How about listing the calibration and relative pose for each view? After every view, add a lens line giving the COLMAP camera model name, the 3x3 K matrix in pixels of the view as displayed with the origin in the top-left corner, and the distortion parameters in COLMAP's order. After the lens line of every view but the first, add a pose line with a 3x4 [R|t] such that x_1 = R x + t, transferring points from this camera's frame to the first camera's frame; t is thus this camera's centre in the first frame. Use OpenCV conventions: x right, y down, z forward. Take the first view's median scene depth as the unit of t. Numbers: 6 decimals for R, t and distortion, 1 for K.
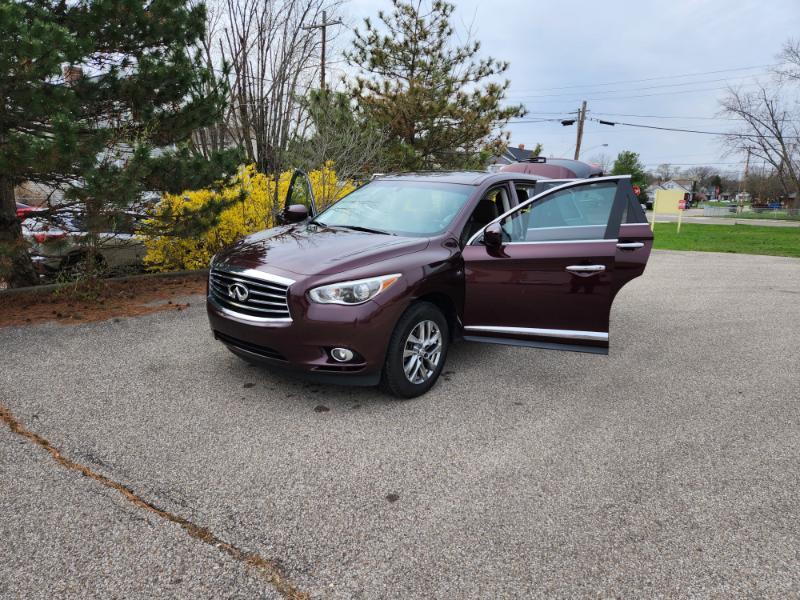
lens RADIAL K [[522.4, 0, 400.0], [0, 522.4, 300.0], [0, 0, 1]] dist [0.063124, -0.050030]
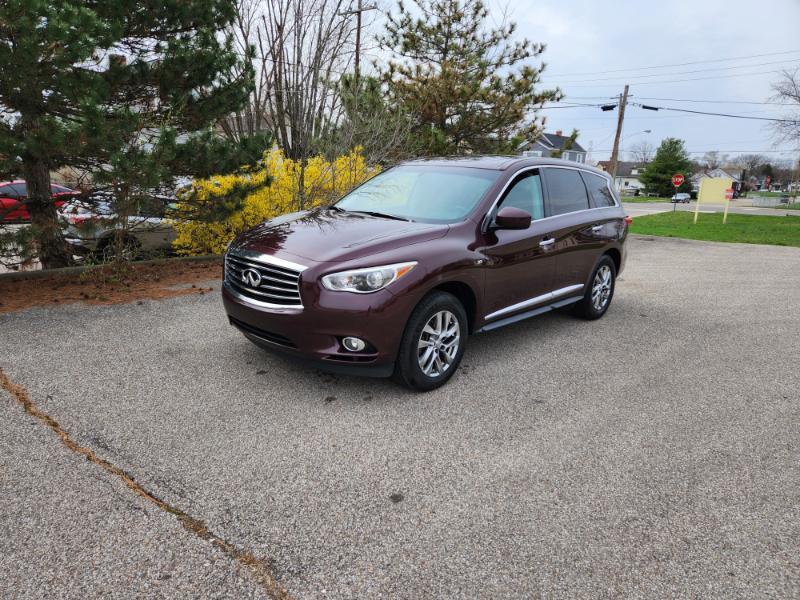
lens RADIAL K [[521.8, 0, 394.4], [0, 521.8, 293.8], [0, 0, 1]] dist [0.063557, -0.050342]
pose [[0.997330, 0.022251, -0.069559, 0.018419], [-0.021392, 0.999686, 0.013067, -0.002332], [0.069828, -0.011544, 0.997492, 0.027058]]
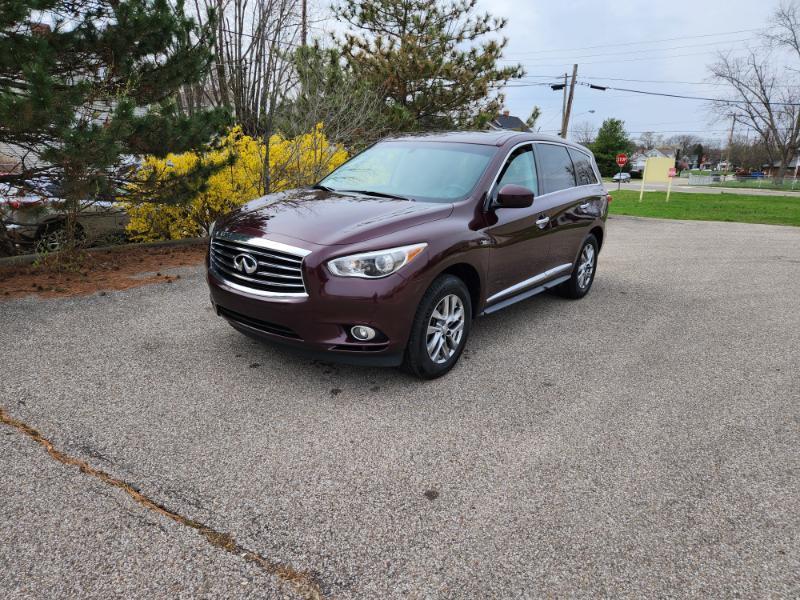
lens RADIAL K [[524.2, 0, 391.9], [0, 524.2, 301.2], [0, 0, 1]] dist [0.061489, -0.049947]
pose [[0.999797, -0.002039, 0.020046, -0.046505], [0.000855, 0.998266, 0.058853, -0.002682], [-0.020131, -0.058824, 0.998065, 0.058704]]
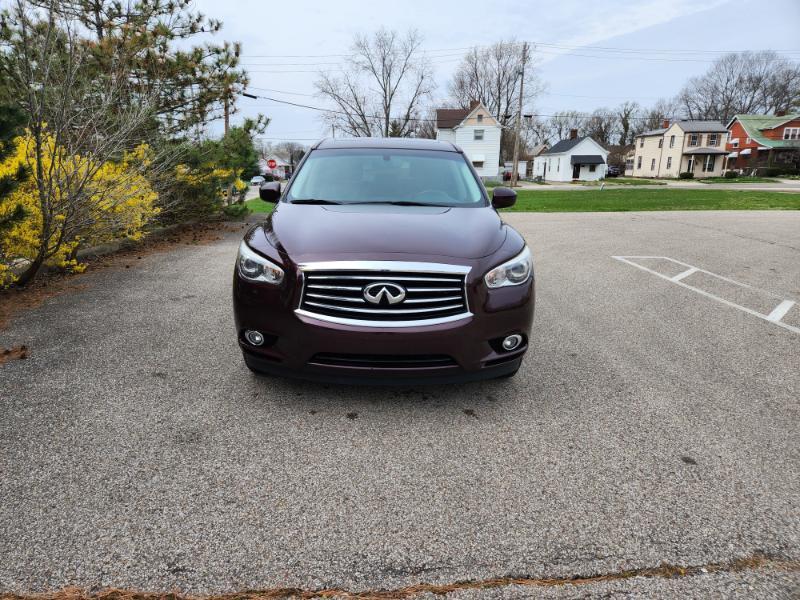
lens RADIAL K [[522.3, 0, 383.0], [0, 522.3, 295.9], [0, 0, 1]] dist [0.070669, -0.056267]
pose [[0.784931, -0.170056, 0.595789, -0.479864], [0.146511, 0.985269, 0.088202, -0.050833], [-0.602011, 0.018057, 0.798283, 0.249894]]
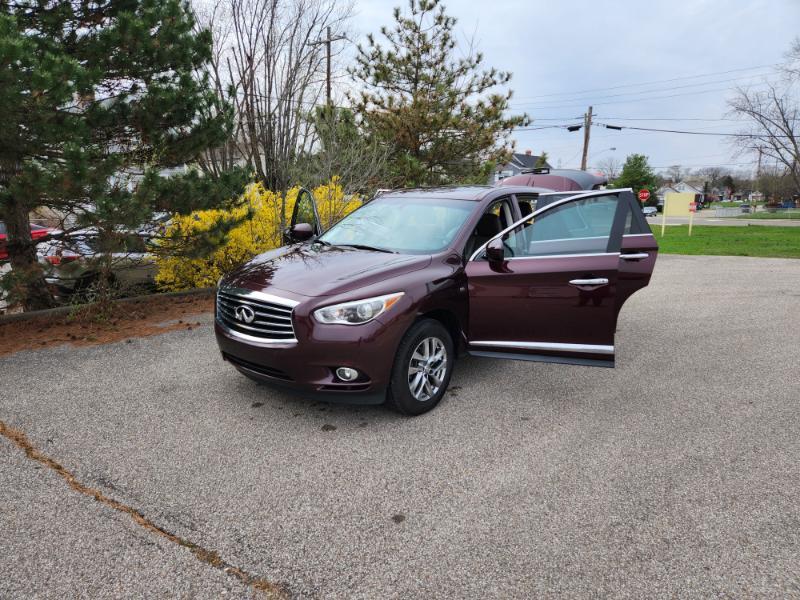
lens RADIAL K [[522.4, 0, 397.6], [0, 522.4, 300.1], [0, 0, 1]] dist [0.062418, -0.049094]
pose [[0.999428, -0.023234, -0.024567, 0.008862], [0.022817, 0.999593, -0.017135, -0.011290], [0.024955, 0.016565, 0.999551, -0.006394]]
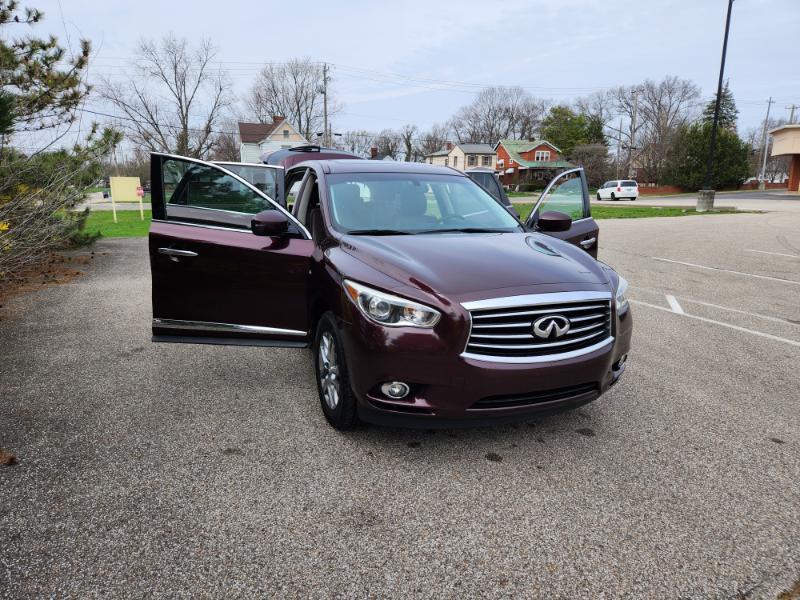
lens RADIAL K [[524.2, 0, 391.9], [0, 524.2, 301.2], [0, 0, 1]] dist [0.061489, -0.049947]
pose [[0.496944, -0.214909, 0.840750, -0.654234], [0.192884, 0.971968, 0.134442, -0.122899], [-0.846075, 0.095357, 0.524466, 0.502792]]
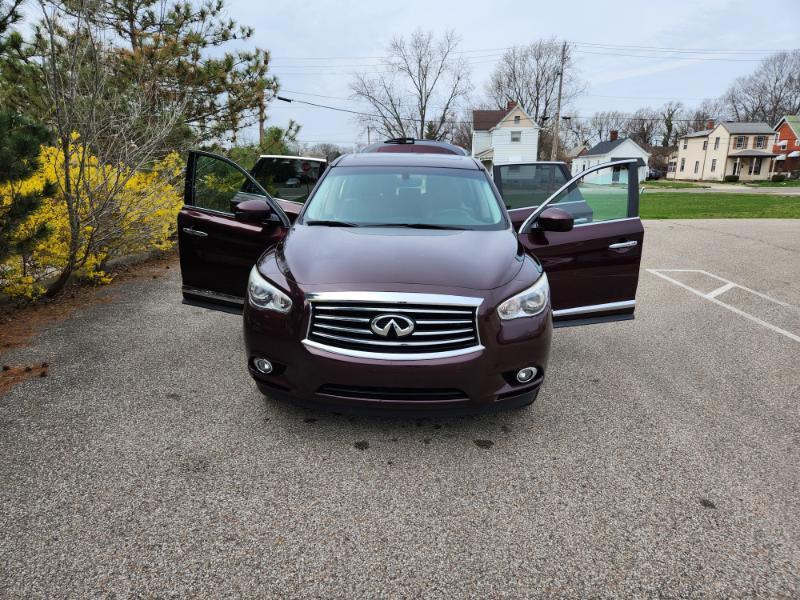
lens RADIAL K [[524.4, 0, 395.7], [0, 524.4, 304.4], [0, 0, 1]] dist [0.063797, -0.051388]
pose [[0.810331, -0.167453, 0.561536, -0.451752], [0.138696, 0.985878, 0.093847, -0.072464], [-0.569321, 0.001836, 0.822113, 0.243421]]
